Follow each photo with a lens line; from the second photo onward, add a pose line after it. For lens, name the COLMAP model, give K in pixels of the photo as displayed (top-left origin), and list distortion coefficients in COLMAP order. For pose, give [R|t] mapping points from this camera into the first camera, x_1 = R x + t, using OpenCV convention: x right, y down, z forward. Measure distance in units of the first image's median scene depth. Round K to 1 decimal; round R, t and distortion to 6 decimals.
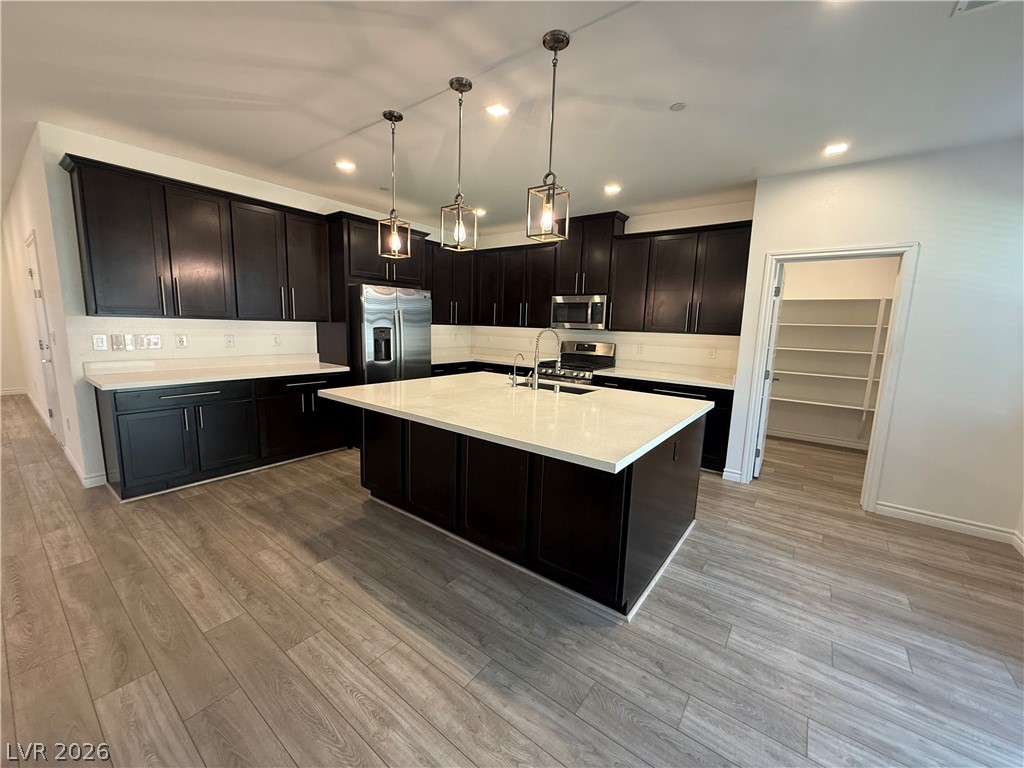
lens RADIAL K [[406.1, 0, 509.7], [0, 406.1, 383.6], [0, 0, 1]] dist [-0.001475, -0.000190]
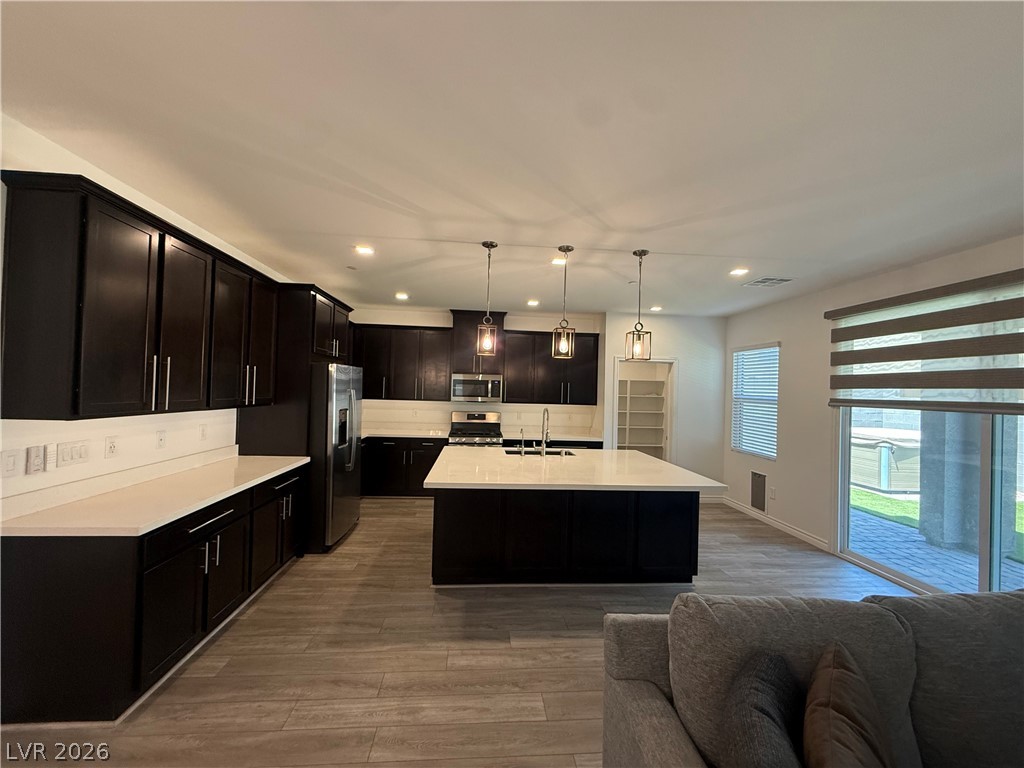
lens RADIAL K [[406.1, 0, 509.7], [0, 406.1, 383.6], [0, 0, 1]] dist [-0.001475, -0.000190]
pose [[0.743680, -0.000183, 0.668535, -1.094799], [0.091880, 0.990539, -0.101937, -0.114204], [-0.662192, 0.137233, 0.736661, 0.112241]]
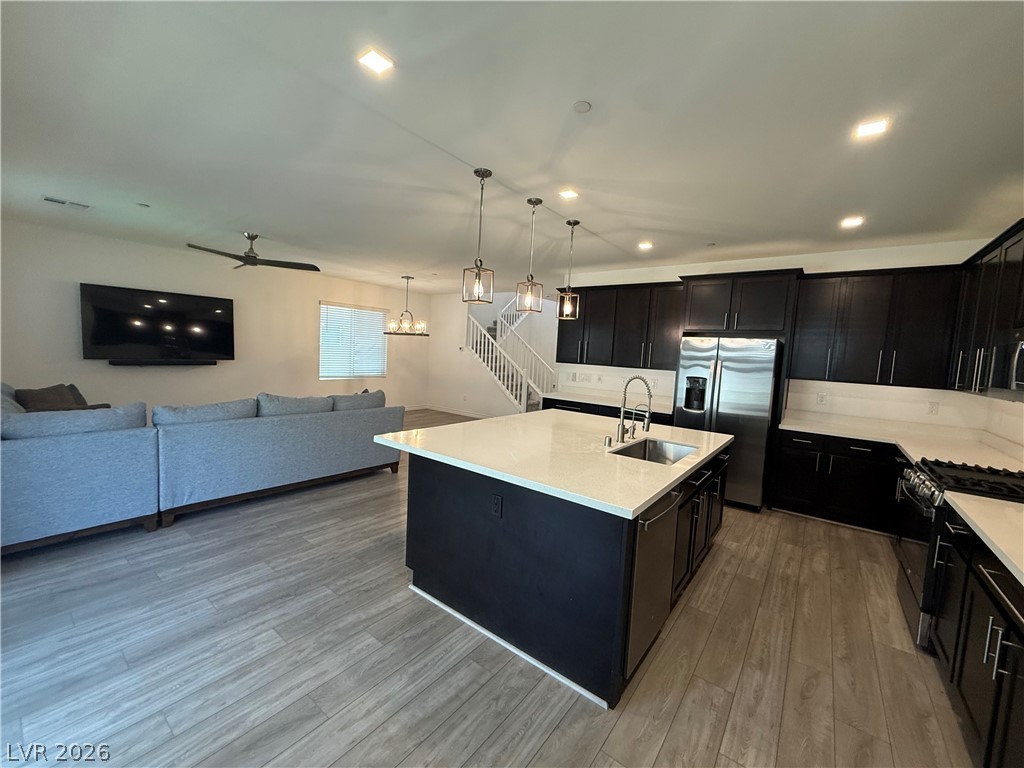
lens RADIAL K [[406.1, 0, 509.7], [0, 406.1, 383.6], [0, 0, 1]] dist [-0.001475, -0.000190]
pose [[-0.005536, 0.048411, -0.998812, 1.200371], [-0.197663, 0.979067, 0.048549, -0.135195], [0.980254, 0.197697, 0.004149, 0.911633]]
